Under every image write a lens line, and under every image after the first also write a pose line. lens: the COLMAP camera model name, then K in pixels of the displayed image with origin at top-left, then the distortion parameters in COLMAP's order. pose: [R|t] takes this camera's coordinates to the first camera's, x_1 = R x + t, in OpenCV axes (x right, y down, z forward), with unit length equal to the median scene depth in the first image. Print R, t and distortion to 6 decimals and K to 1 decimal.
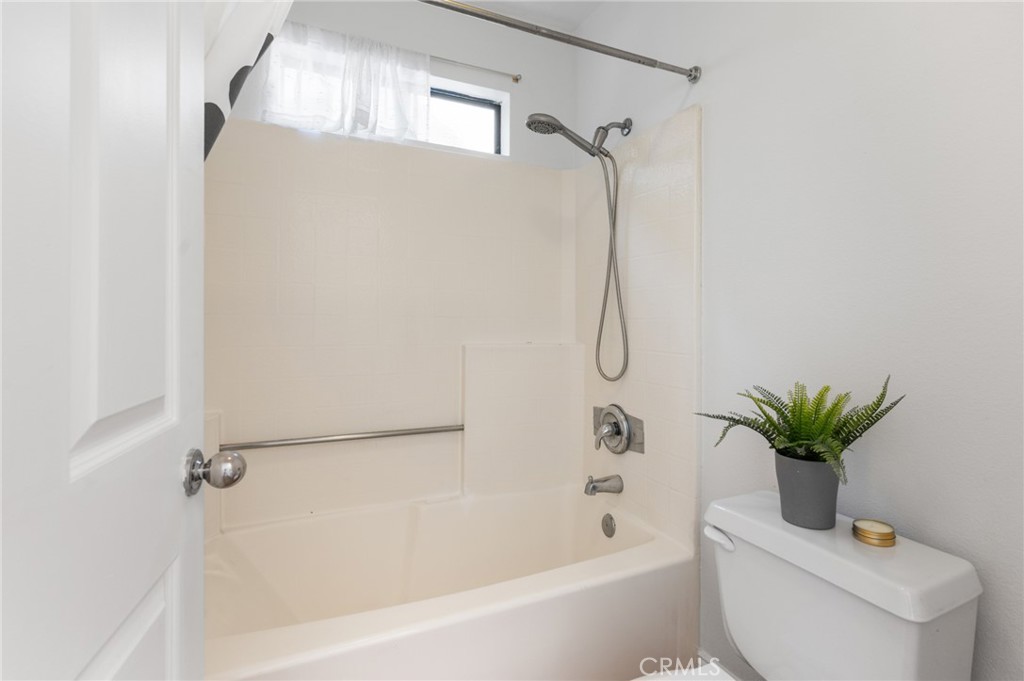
lens RADIAL K [[442.4, 0, 516.2], [0, 442.4, 340.0], [0, 0, 1]] dist [-0.003455, -0.000307]
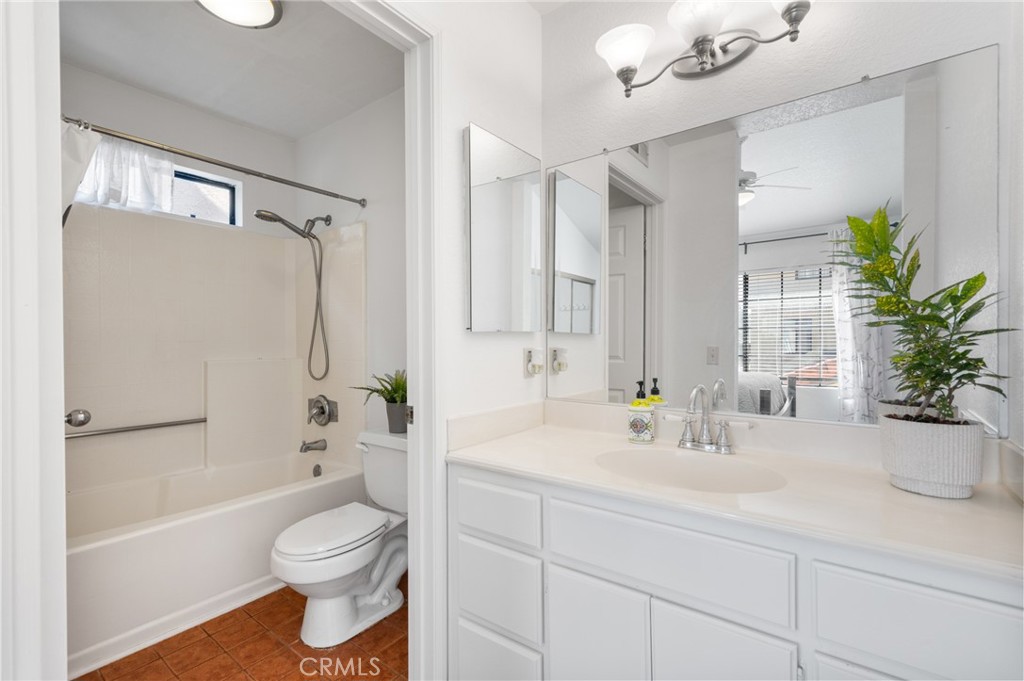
lens RADIAL K [[455.7, 0, 517.5], [0, 455.7, 338.6], [0, 0, 1]] dist [-0.015040, 0.009377]
pose [[0.867016, -0.010135, 0.498176, 0.024063], [0.036031, 0.998451, -0.042396, 0.038157], [-0.496975, 0.054708, 0.866039, -0.776848]]
